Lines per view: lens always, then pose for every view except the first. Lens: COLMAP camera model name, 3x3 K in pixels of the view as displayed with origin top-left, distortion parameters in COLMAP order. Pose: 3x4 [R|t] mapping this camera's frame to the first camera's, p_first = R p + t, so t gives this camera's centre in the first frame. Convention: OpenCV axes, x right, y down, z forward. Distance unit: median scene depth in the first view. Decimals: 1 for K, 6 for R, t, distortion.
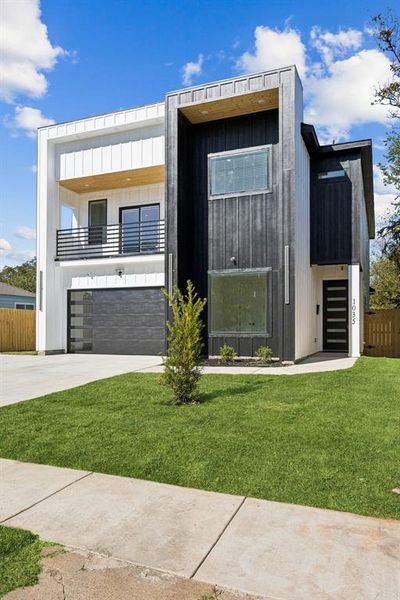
lens RADIAL K [[442.3, 0, 189.8], [0, 442.3, 317.7], [0, 0, 1]] dist [0.003256, 0.000597]
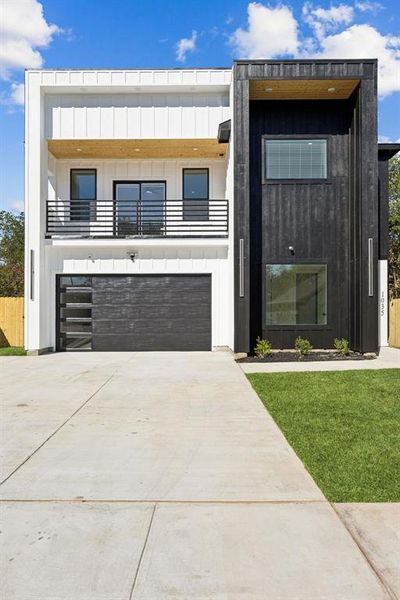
lens RADIAL K [[439.8, 0, 199.9], [0, 439.8, 314.1], [0, 0, 1]] dist [-0.002148, -0.001024]
pose [[0.927162, -0.000130, 0.374659, -0.345310], [-0.004723, 0.999916, 0.012033, -0.000660], [-0.374630, -0.012926, 0.927084, 0.147126]]
